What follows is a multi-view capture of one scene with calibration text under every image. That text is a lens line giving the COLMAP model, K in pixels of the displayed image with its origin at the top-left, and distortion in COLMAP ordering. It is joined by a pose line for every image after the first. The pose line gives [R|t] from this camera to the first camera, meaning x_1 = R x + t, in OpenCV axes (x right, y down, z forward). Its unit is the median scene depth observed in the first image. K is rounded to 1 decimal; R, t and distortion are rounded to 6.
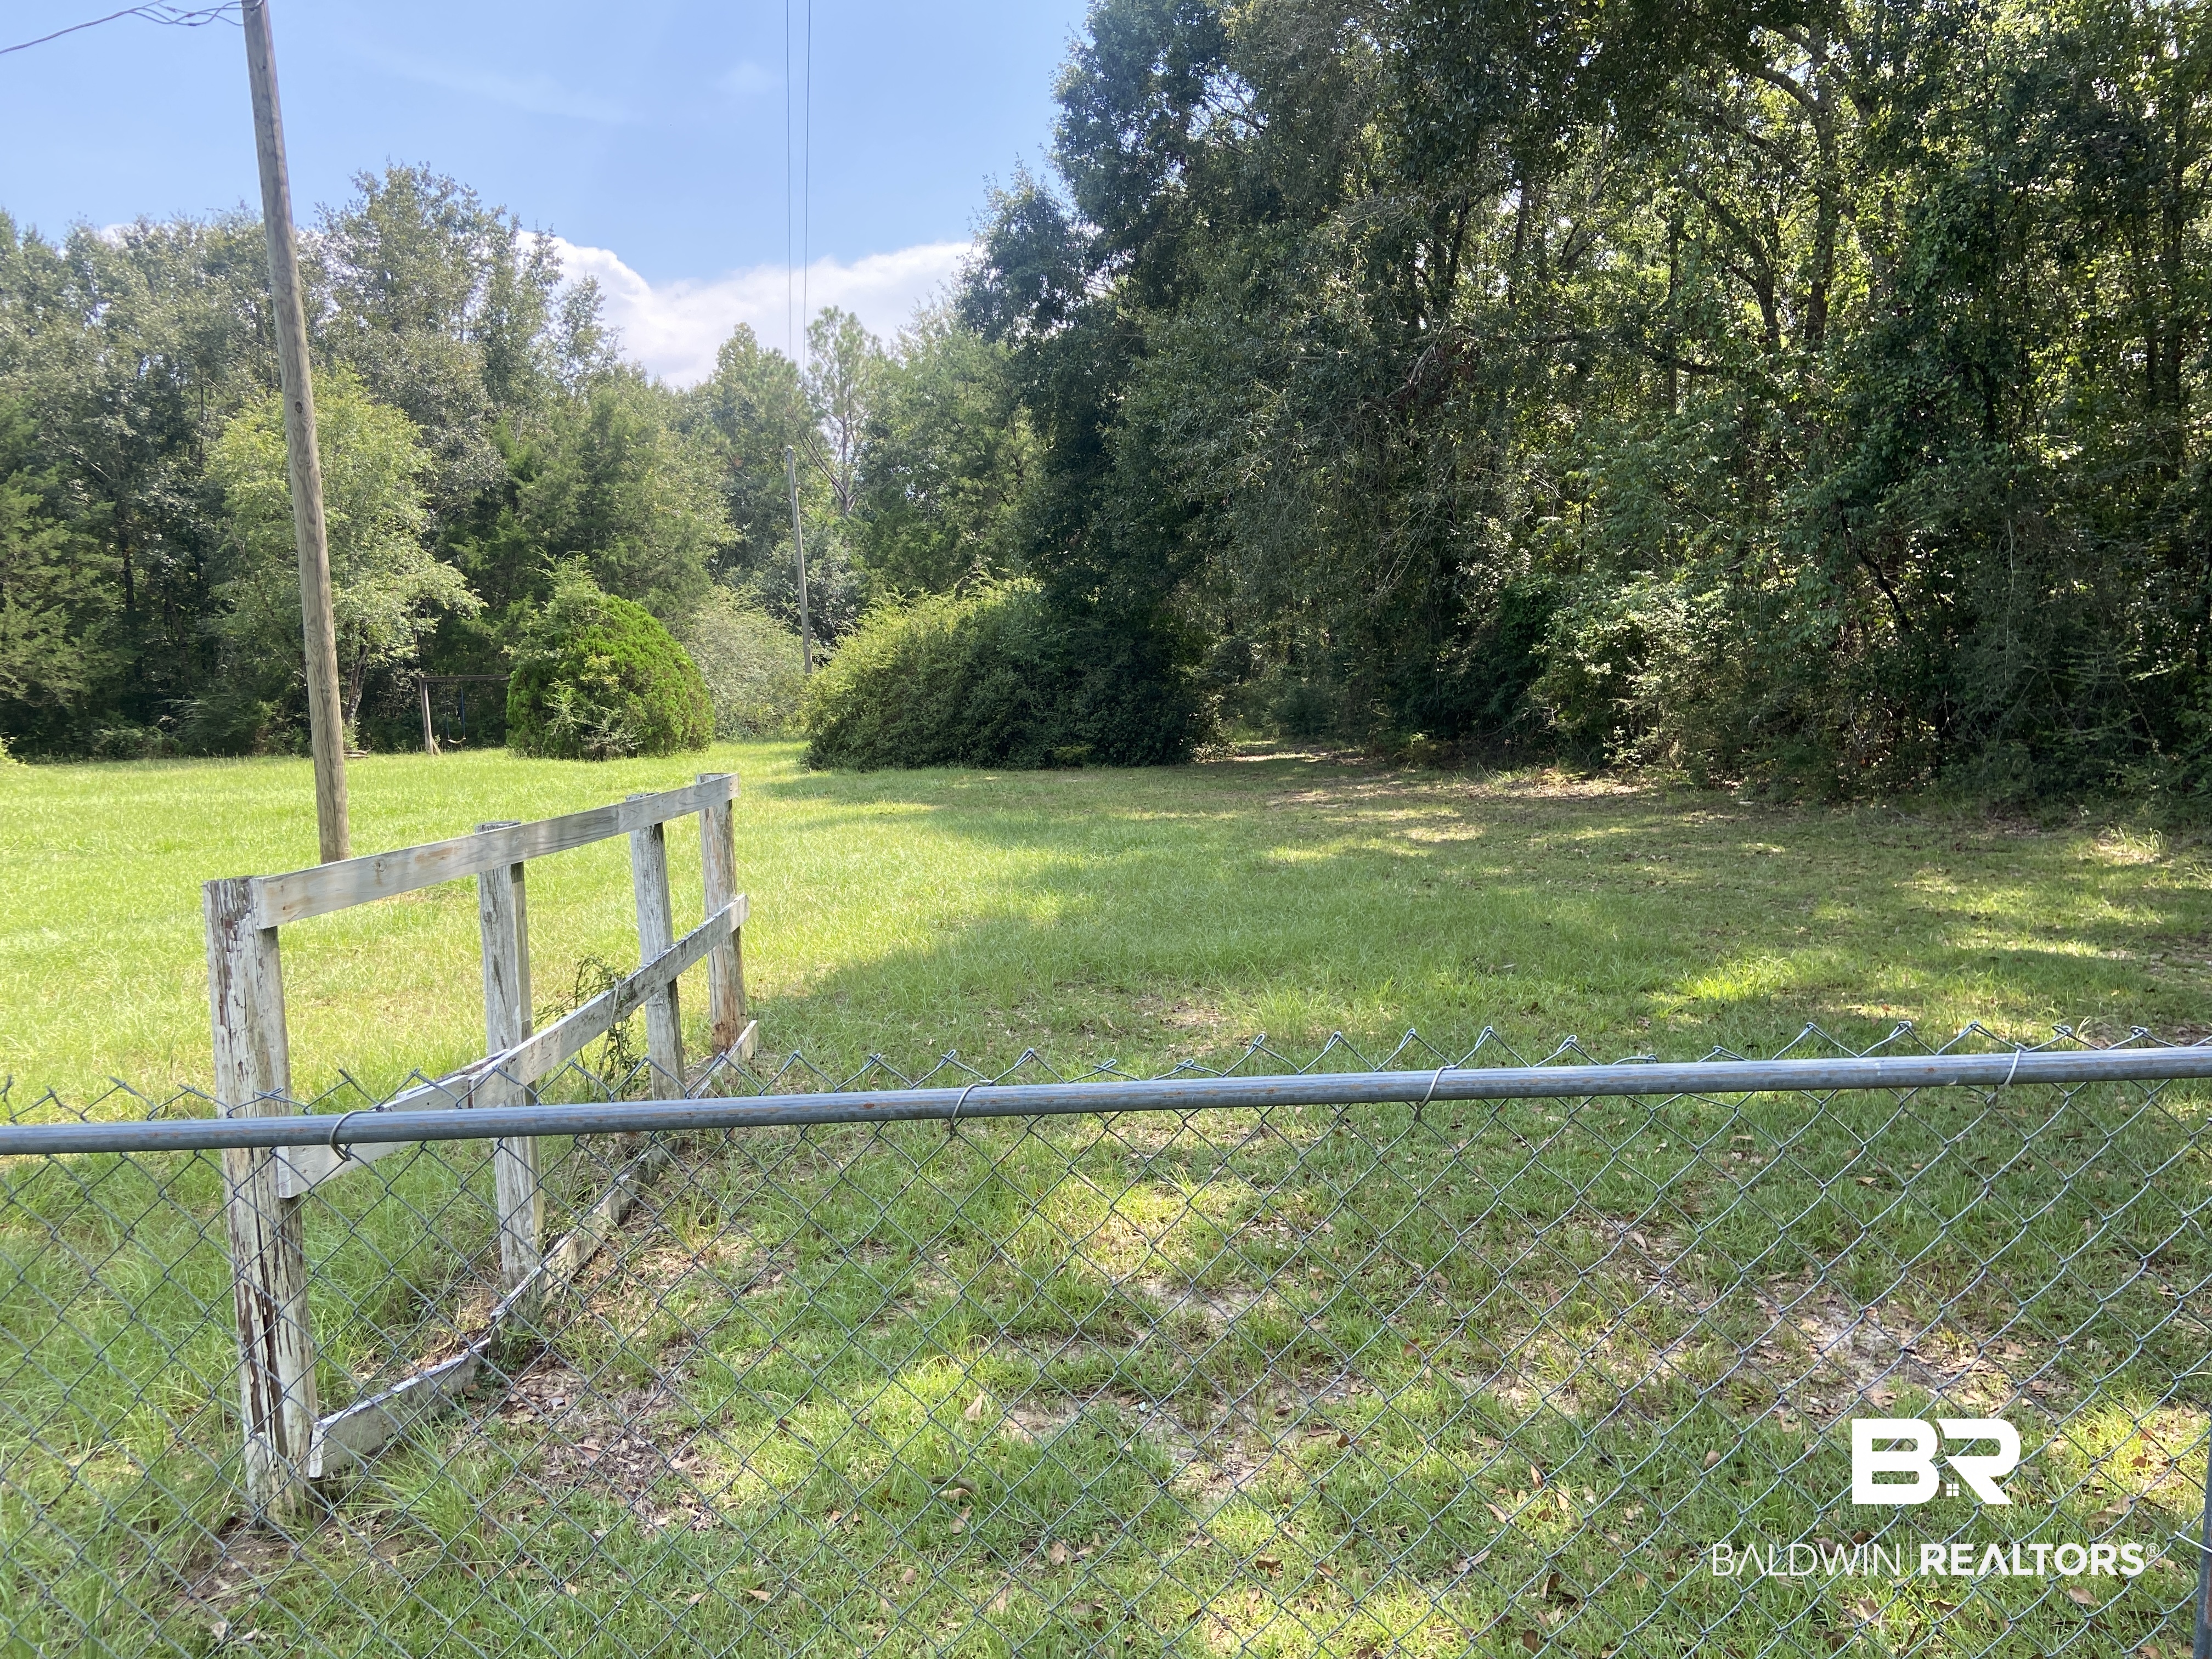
lens RADIAL K [[1675.4, 0, 1100.5], [0, 1675.4, 828.9], [0, 0, 1]] dist [0.120384, -0.139355]
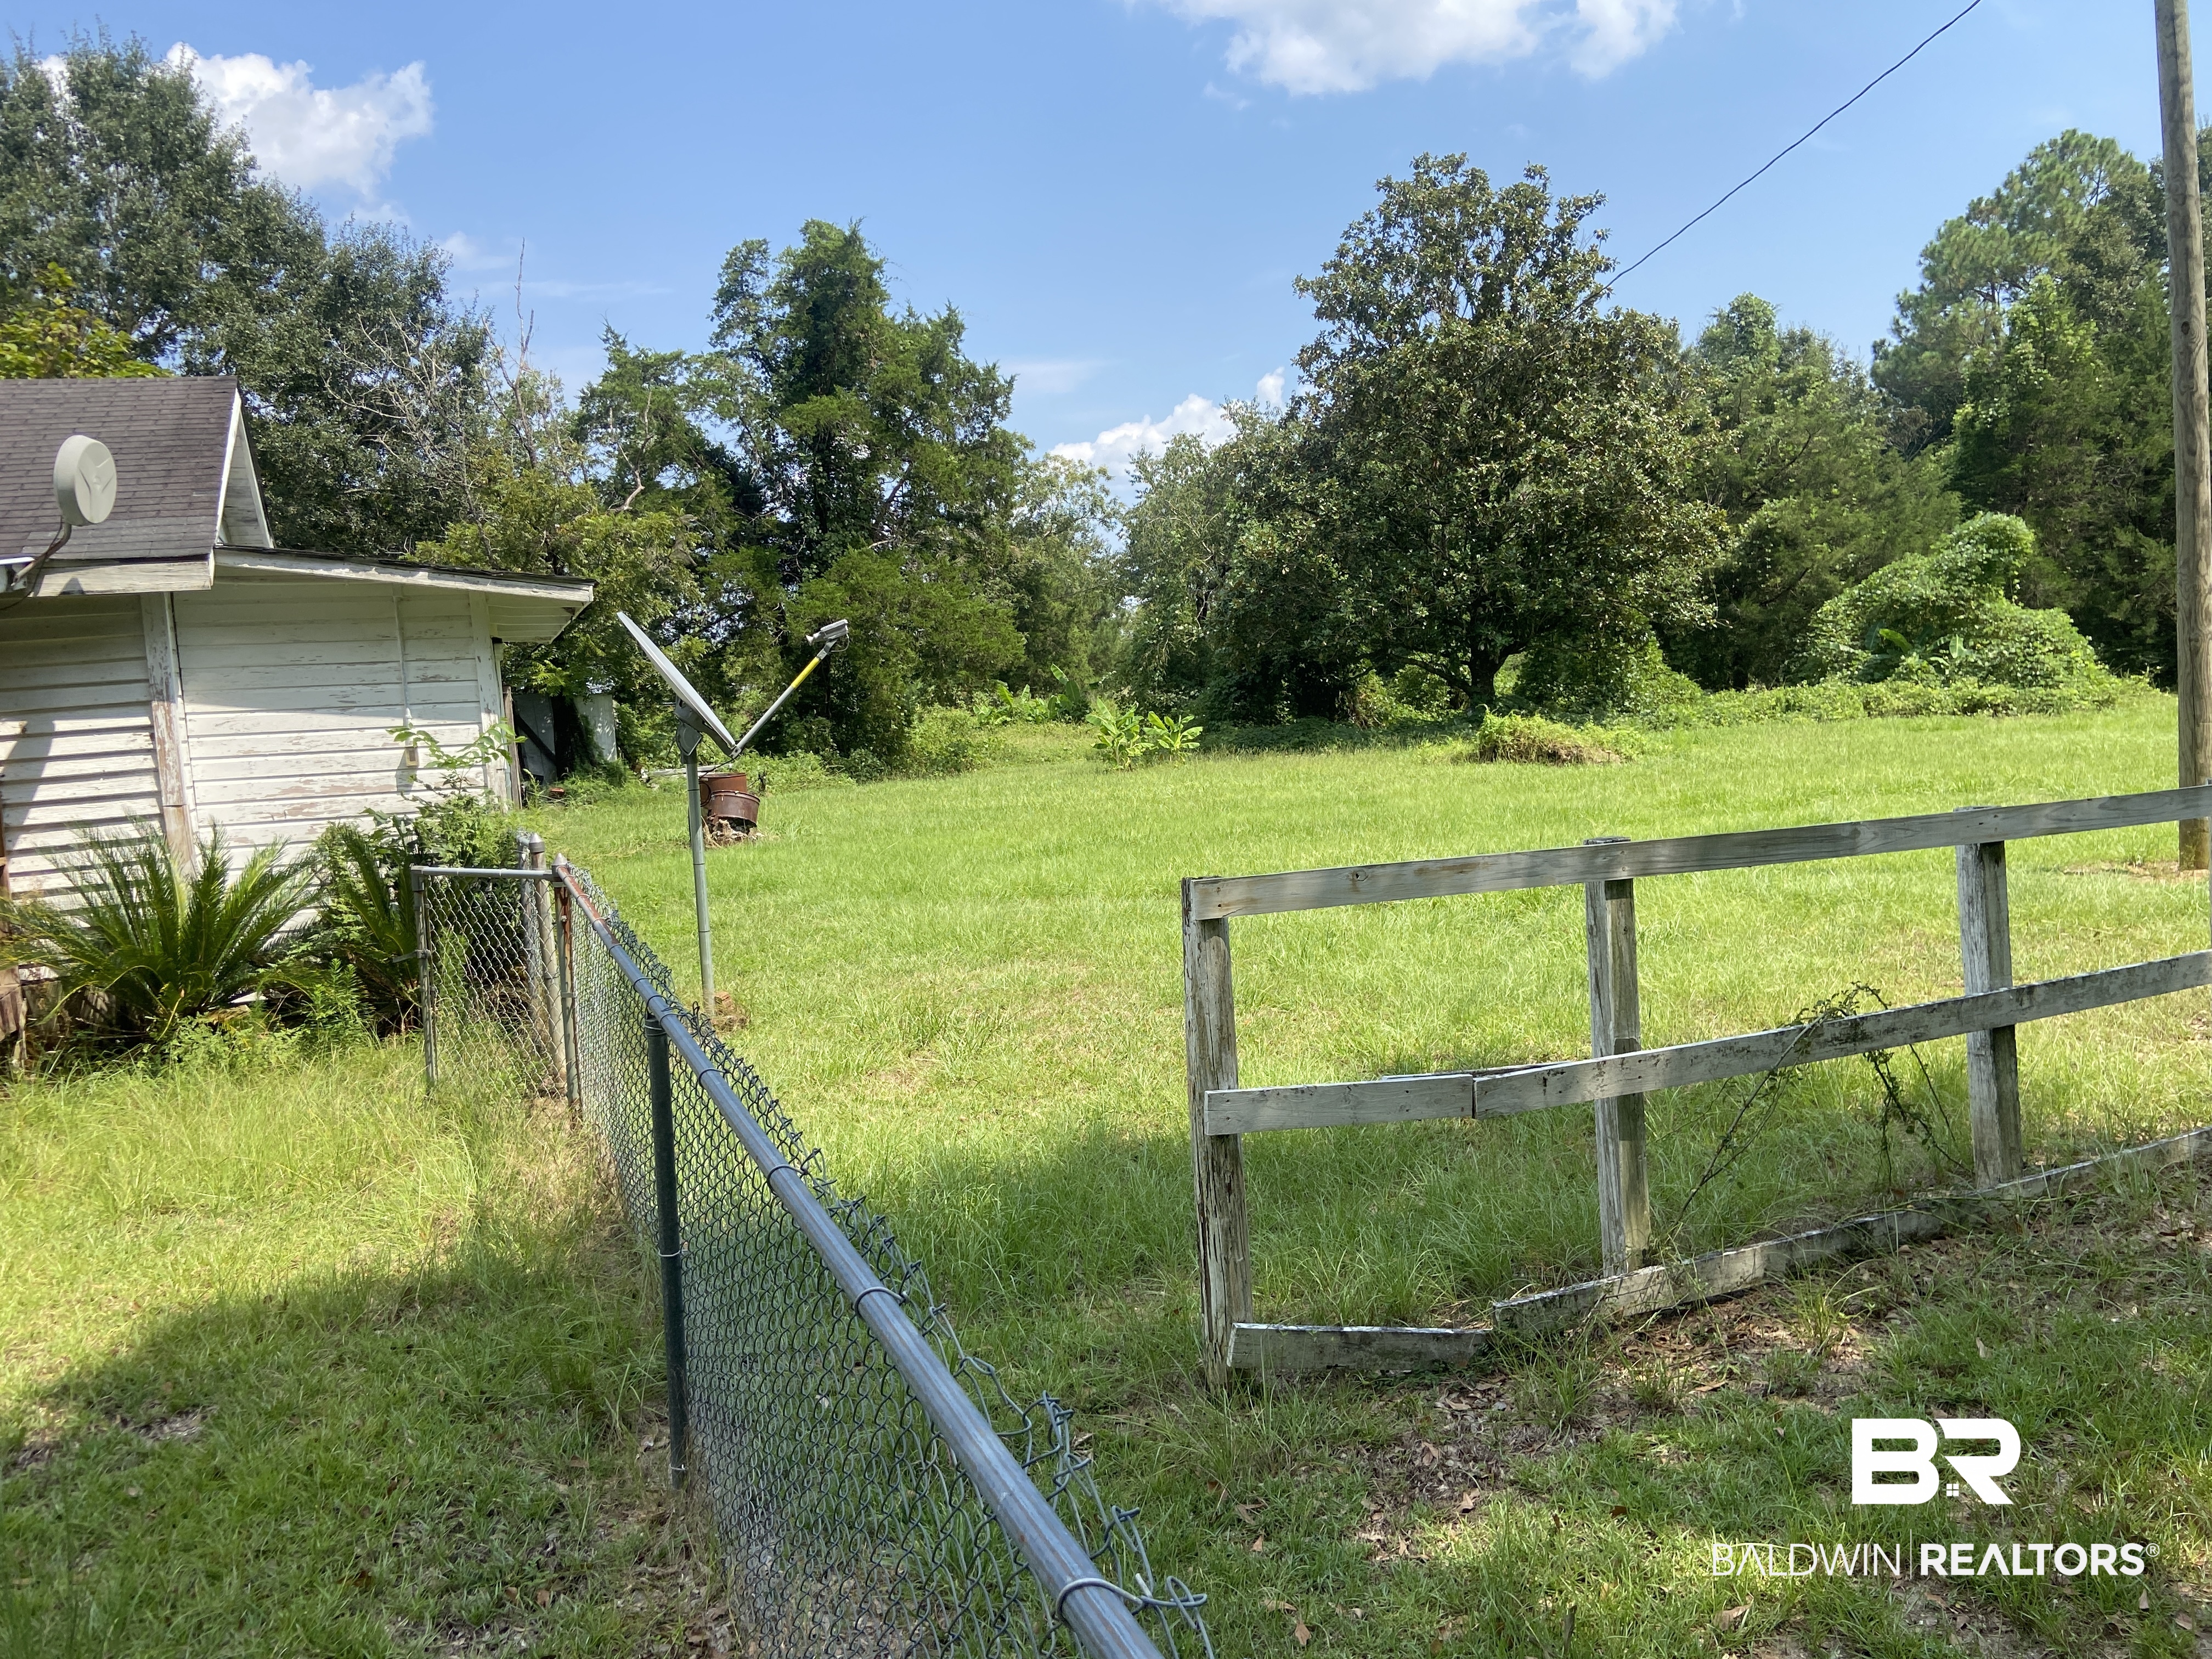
lens RADIAL K [[1675.4, 0, 1114.1], [0, 1675.4, 835.0], [0, 0, 1]] dist [0.120384, -0.139355]
pose [[0.393404, 0.087272, -0.915214, 0.214132], [-0.040079, 0.996166, 0.077764, -0.034546], [0.918492, 0.006089, 0.395393, 0.157546]]
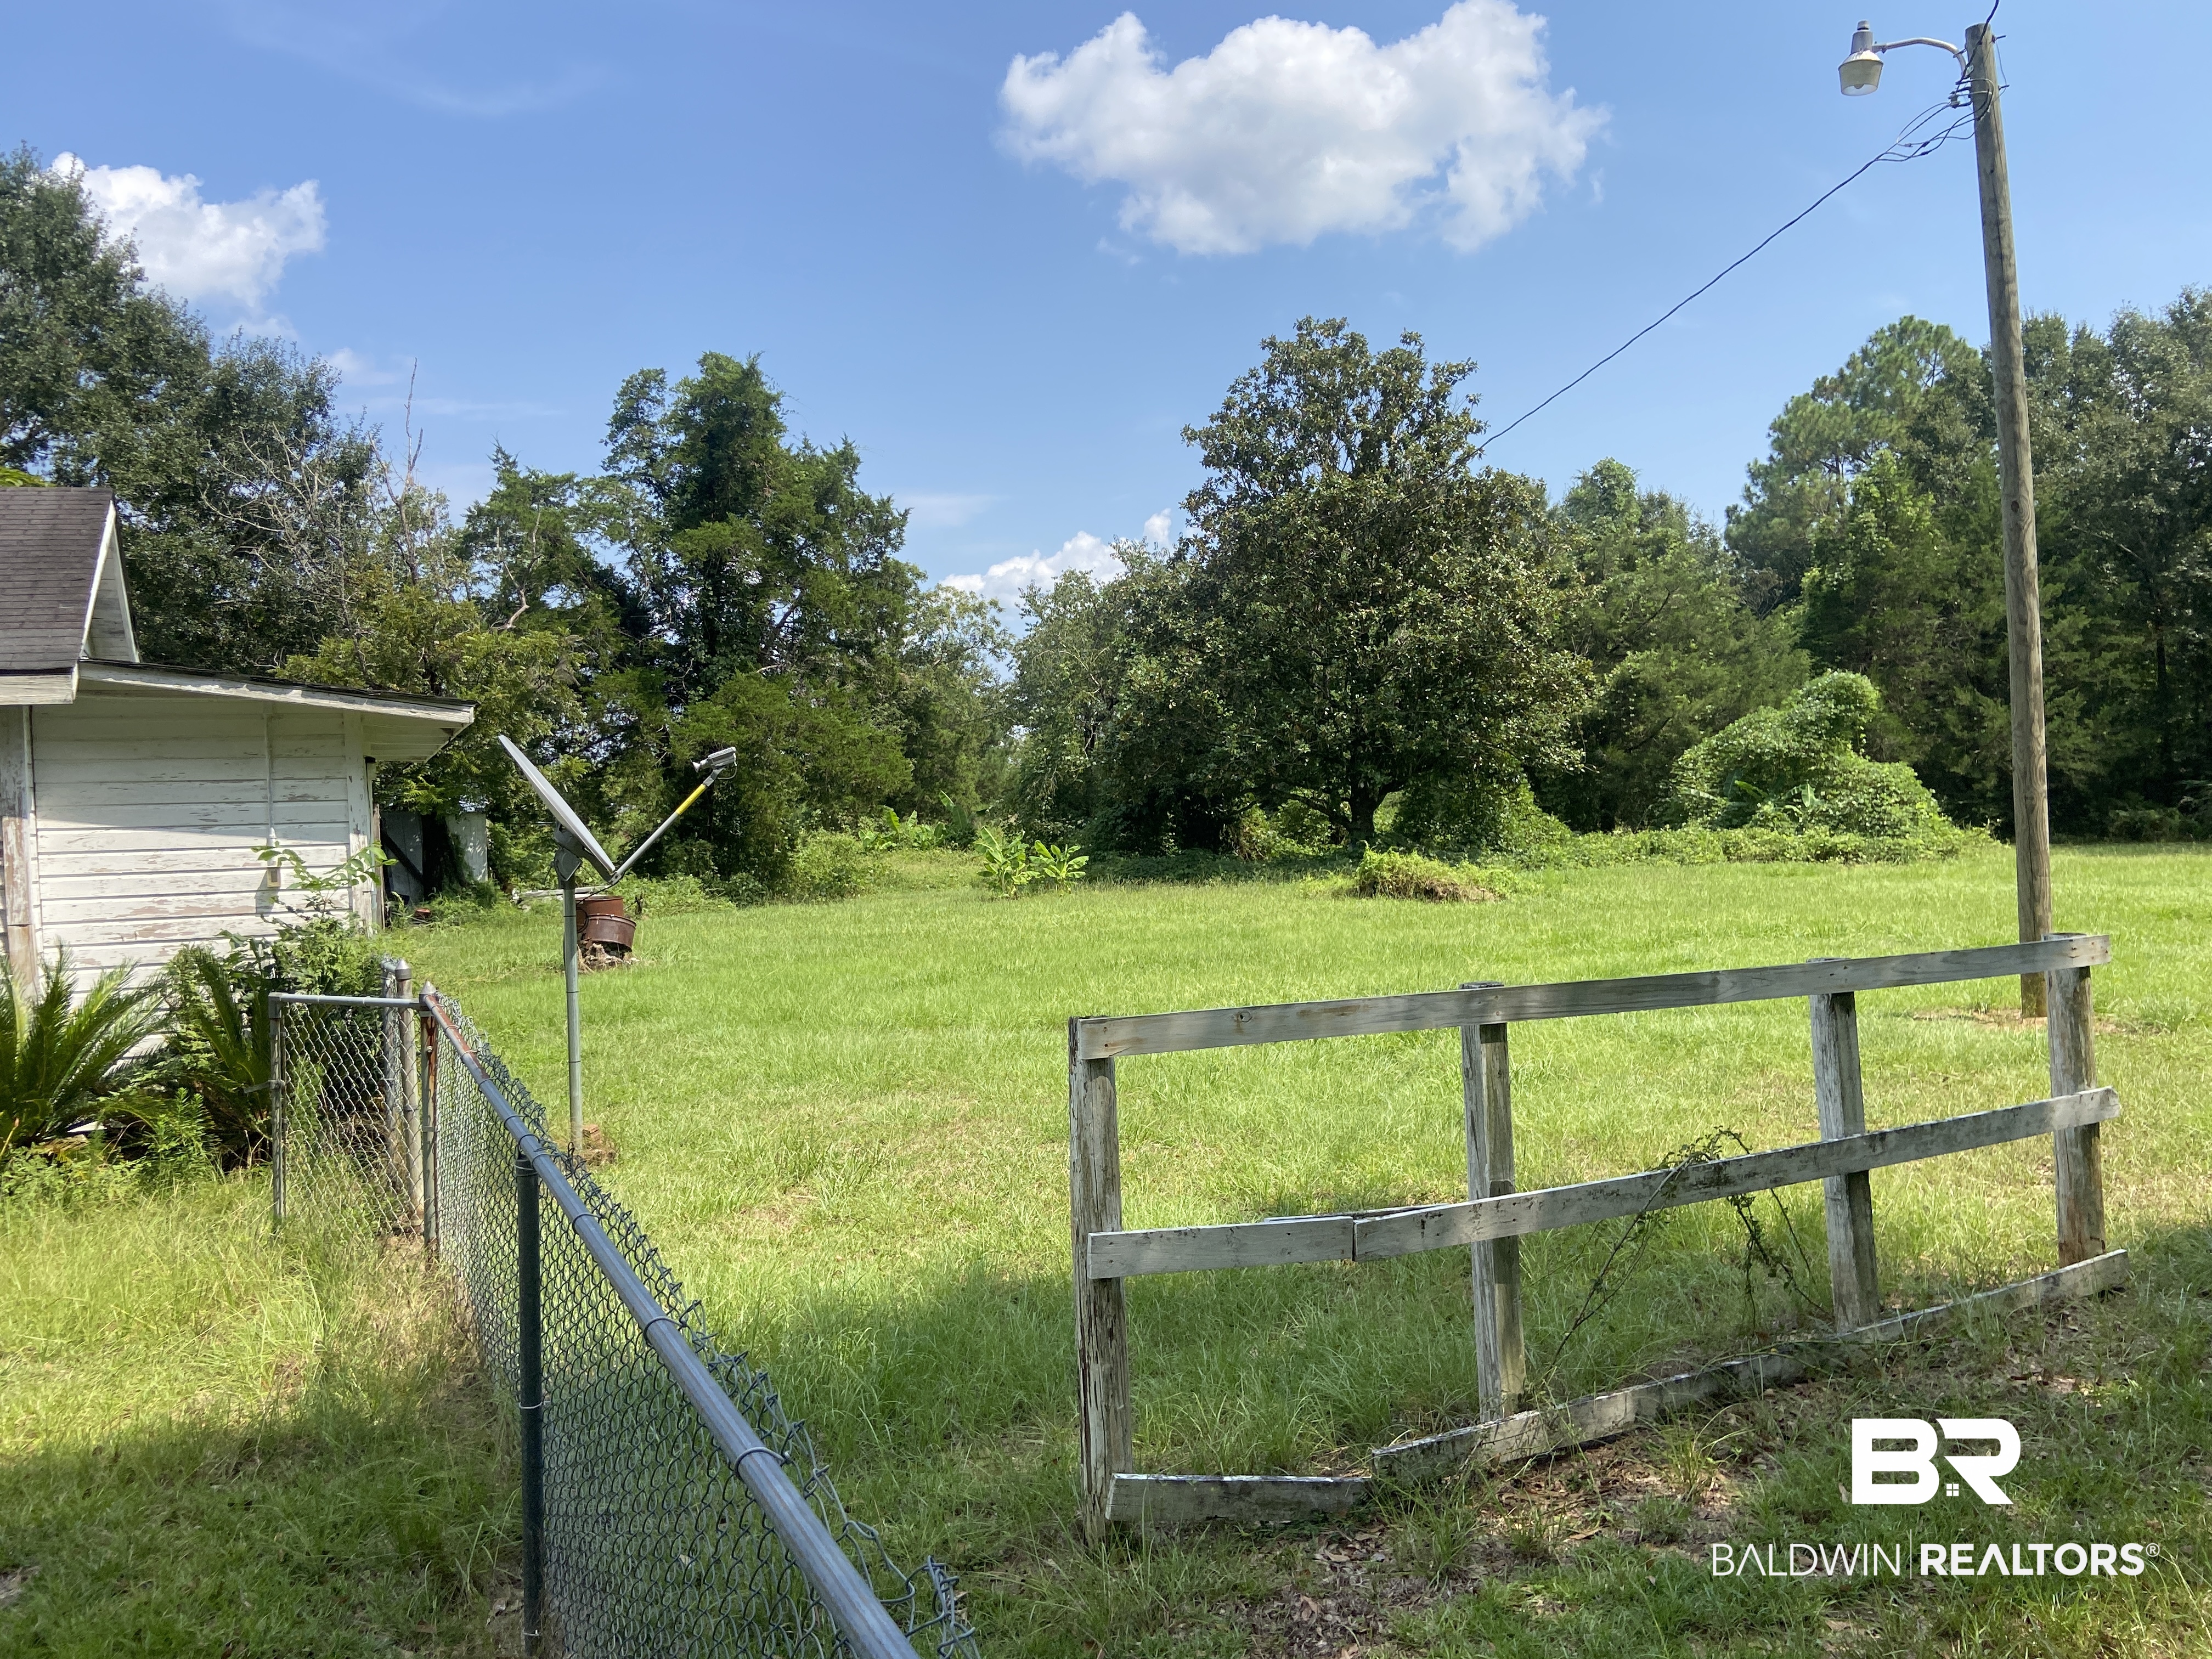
lens RADIAL K [[1675.4, 0, 1113.4], [0, 1675.4, 833.6], [0, 0, 1]] dist [0.120384, -0.139355]
pose [[0.454138, 0.025256, -0.890573, 0.218482], [-0.060209, 0.998183, -0.002396, -0.037726], [0.888895, 0.054709, 0.454833, 0.153952]]
